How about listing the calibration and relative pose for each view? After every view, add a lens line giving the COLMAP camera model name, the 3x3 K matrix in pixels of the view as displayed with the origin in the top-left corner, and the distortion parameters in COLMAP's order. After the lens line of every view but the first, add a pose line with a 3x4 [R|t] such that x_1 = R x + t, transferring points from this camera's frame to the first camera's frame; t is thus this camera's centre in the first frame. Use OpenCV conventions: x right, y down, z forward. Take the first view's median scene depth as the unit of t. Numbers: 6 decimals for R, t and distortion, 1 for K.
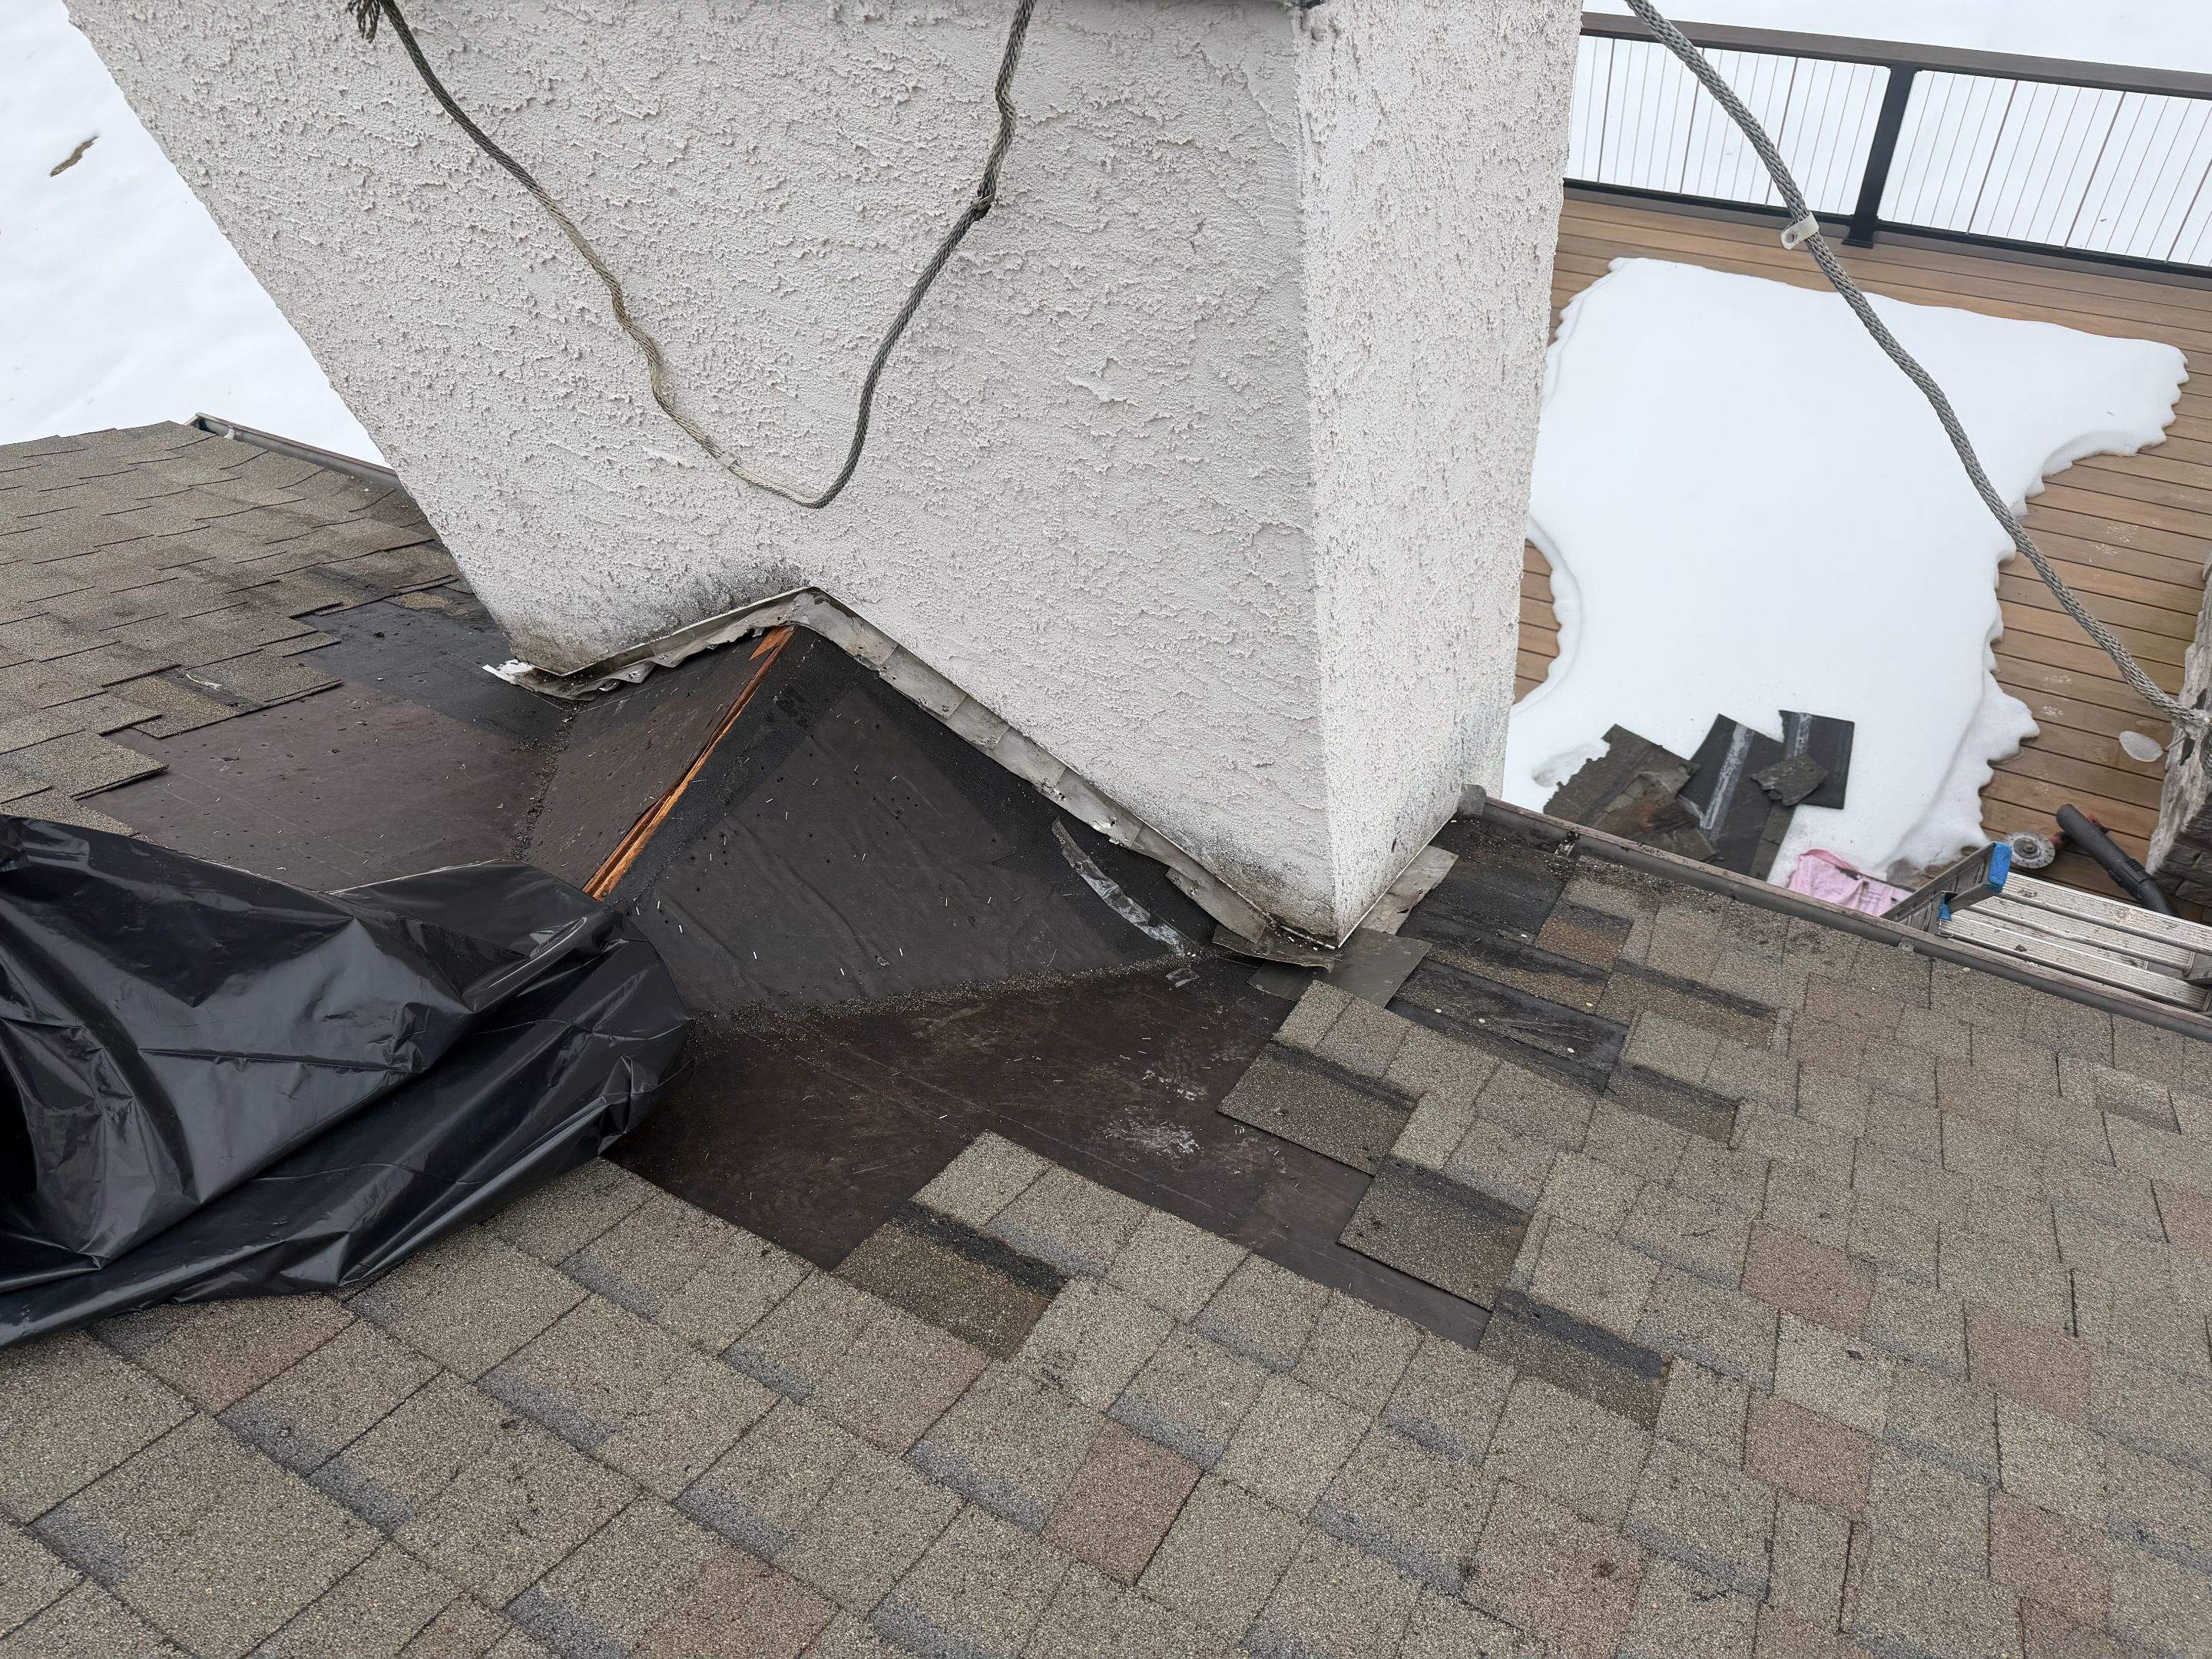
lens RADIAL K [[1547.0, 0, 1101.8], [0, 1547.0, 823.1], [0, 0, 1]] dist [0.028001, -0.027975]
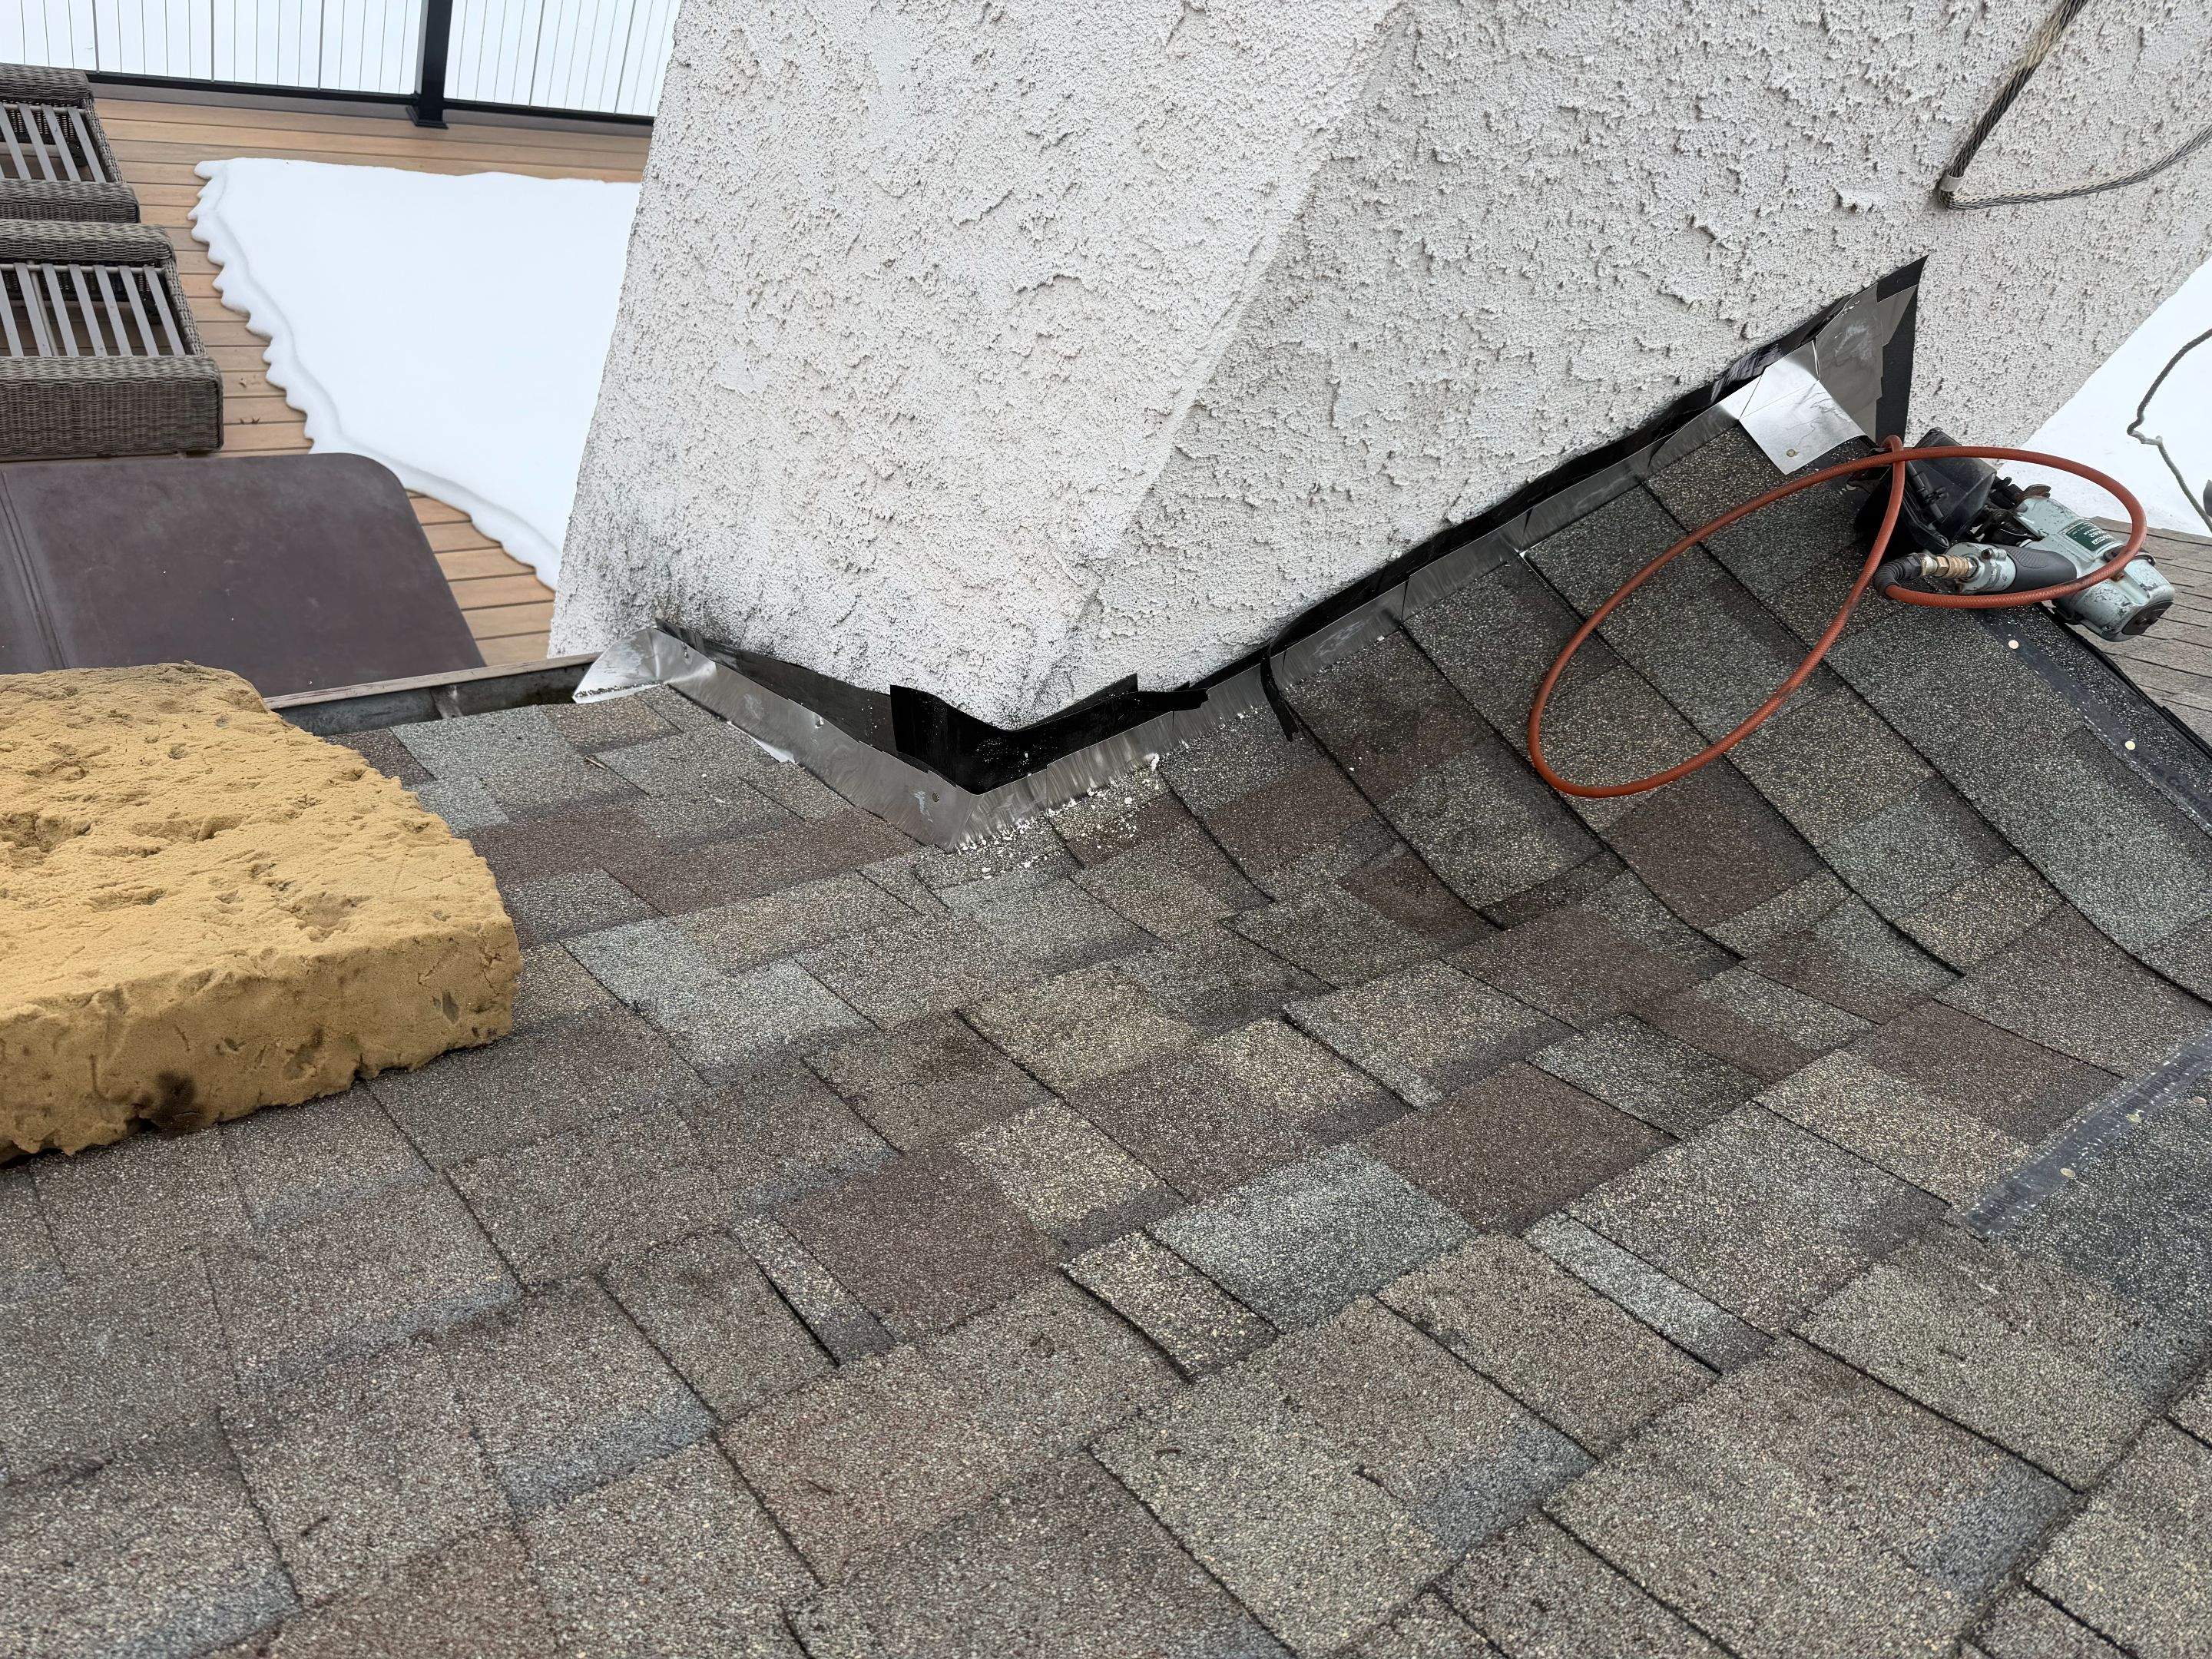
lens RADIAL K [[1547.0, 0, 1101.8], [0, 1547.0, 848.0], [0, 0, 1]] dist [0.028001, -0.027975]
pose [[0.404447, -0.431546, 0.806345, -1.174002], [0.400909, 0.876105, 0.267792, -0.335856], [-0.822007, 0.214963, 0.527348, 1.114379]]
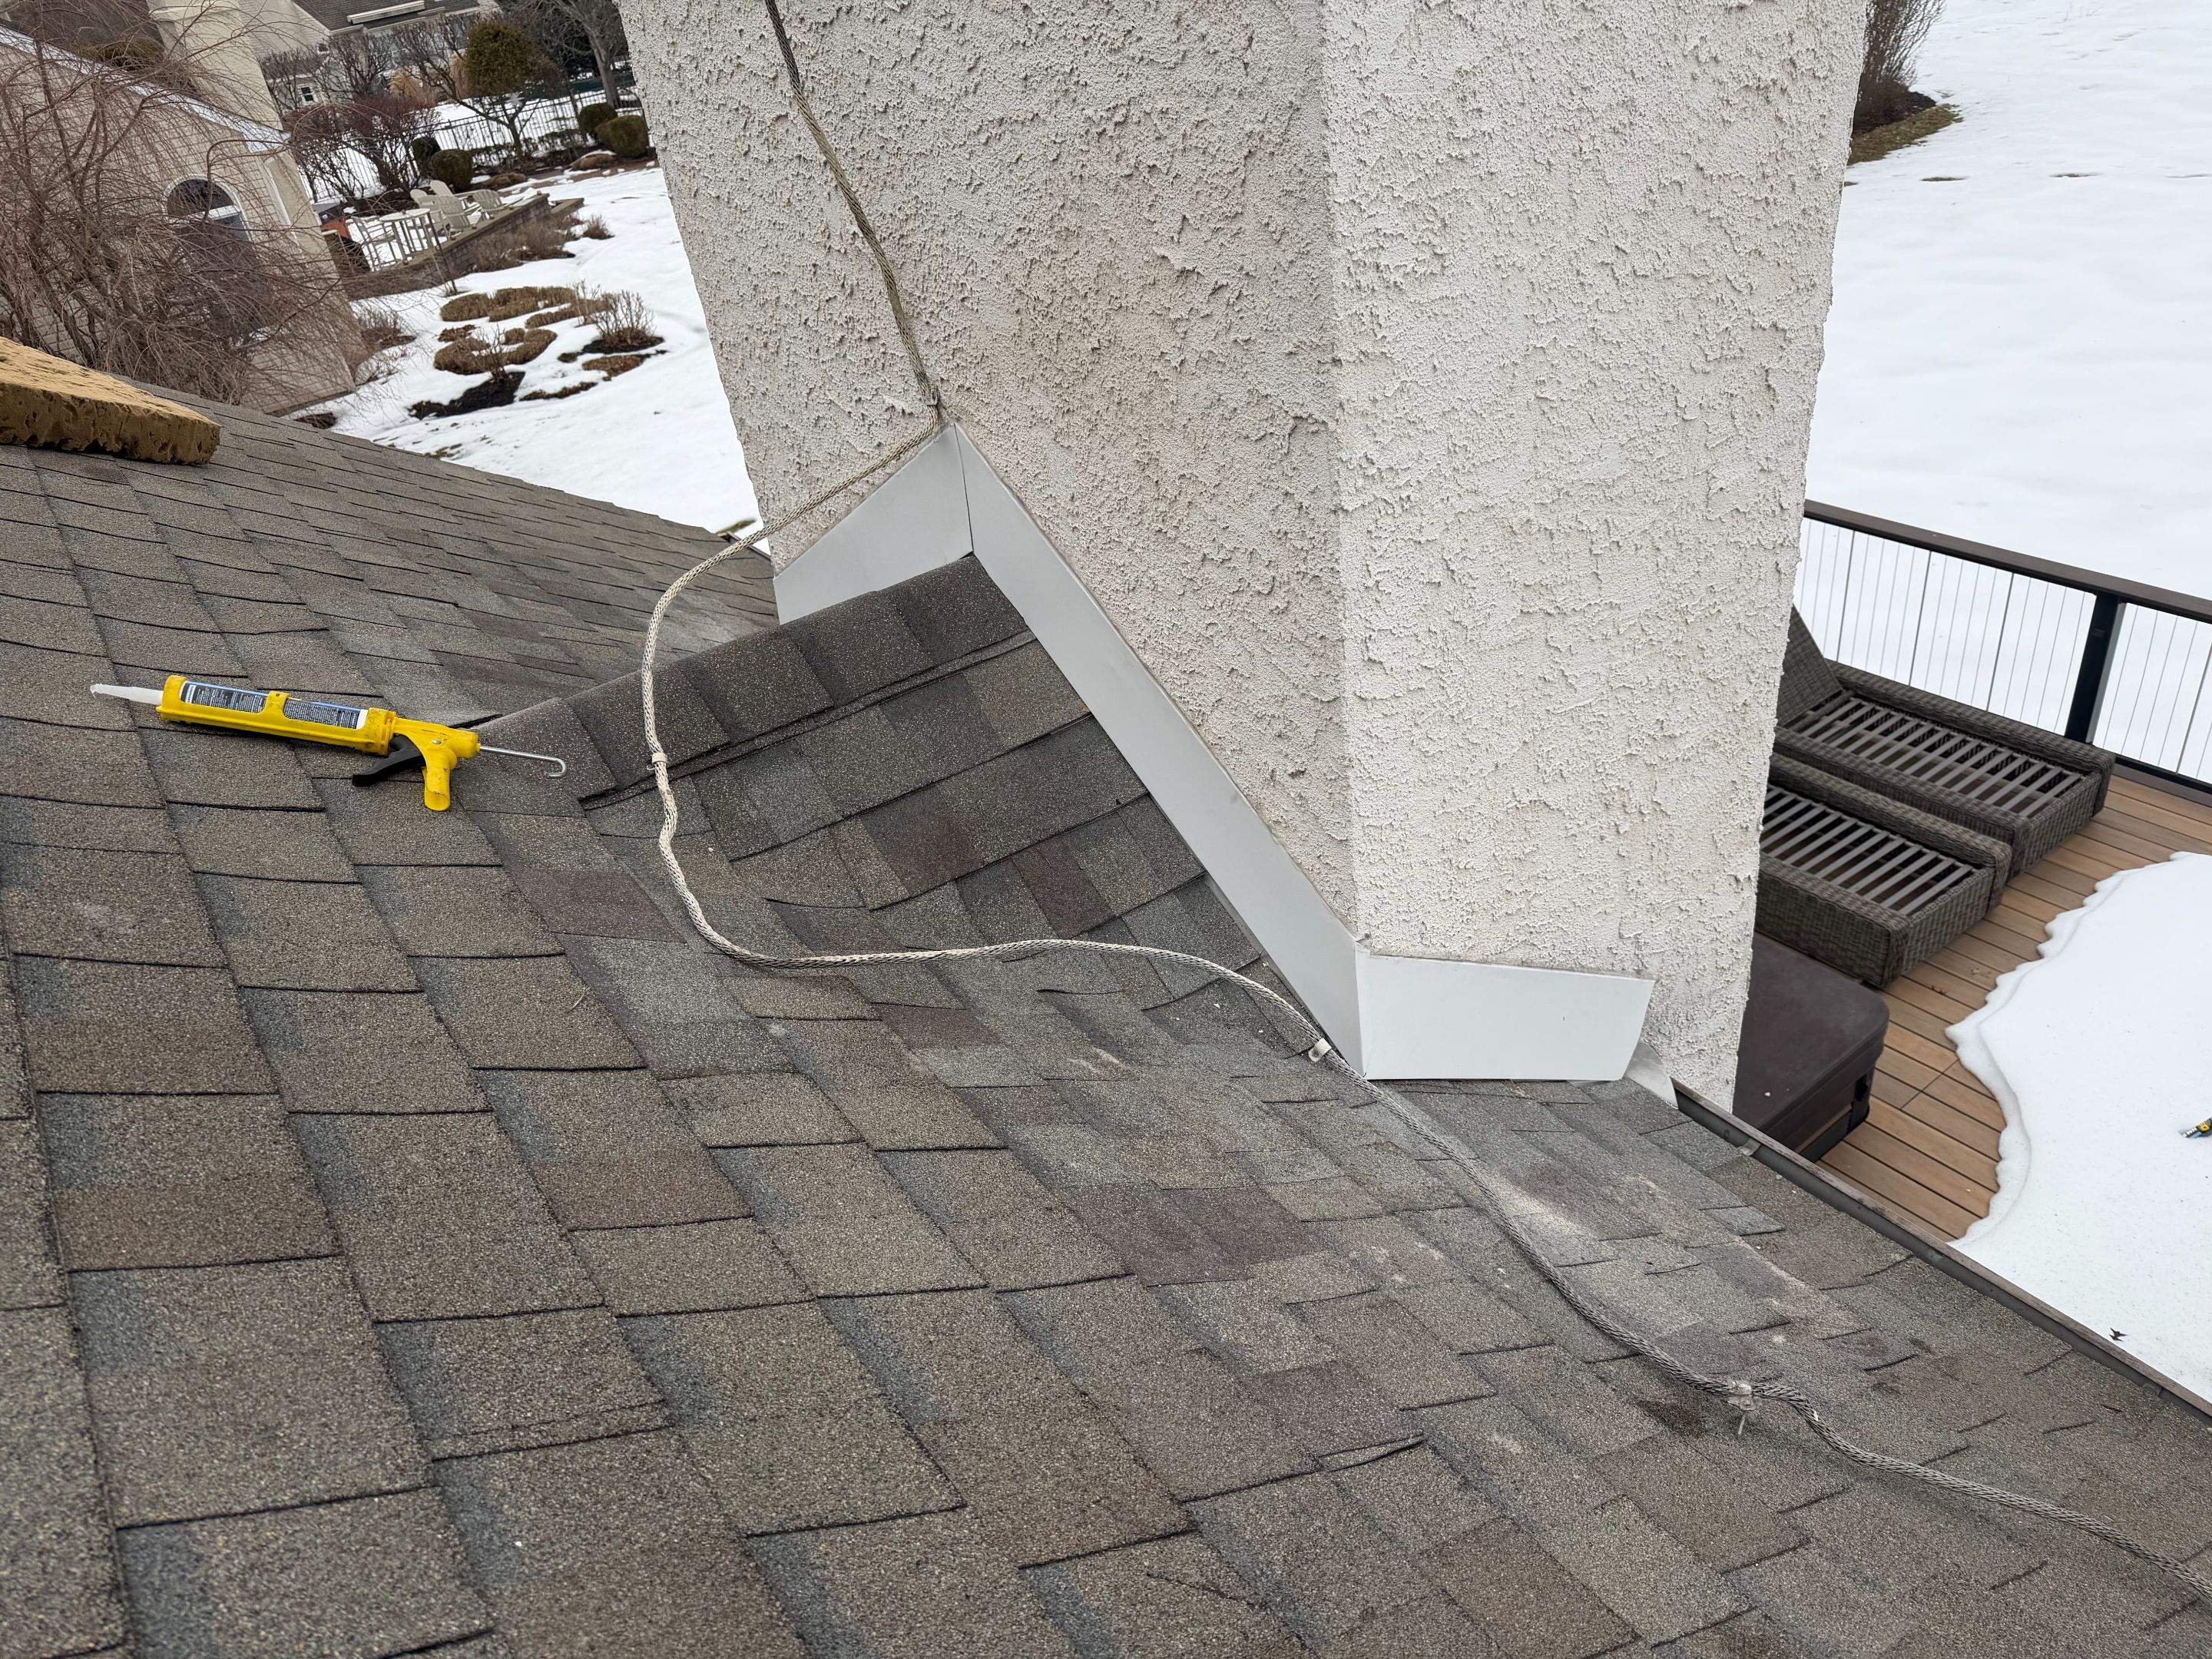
lens RADIAL K [[1547.0, 0, 1114.3], [0, 1547.0, 841.8], [0, 0, 1]] dist [0.028001, -0.027975]
pose [[0.897372, 0.274951, -0.345146, 0.365720], [-0.367135, 0.899132, -0.238273, 0.281590], [0.244818, 0.340535, 0.907800, 0.167012]]
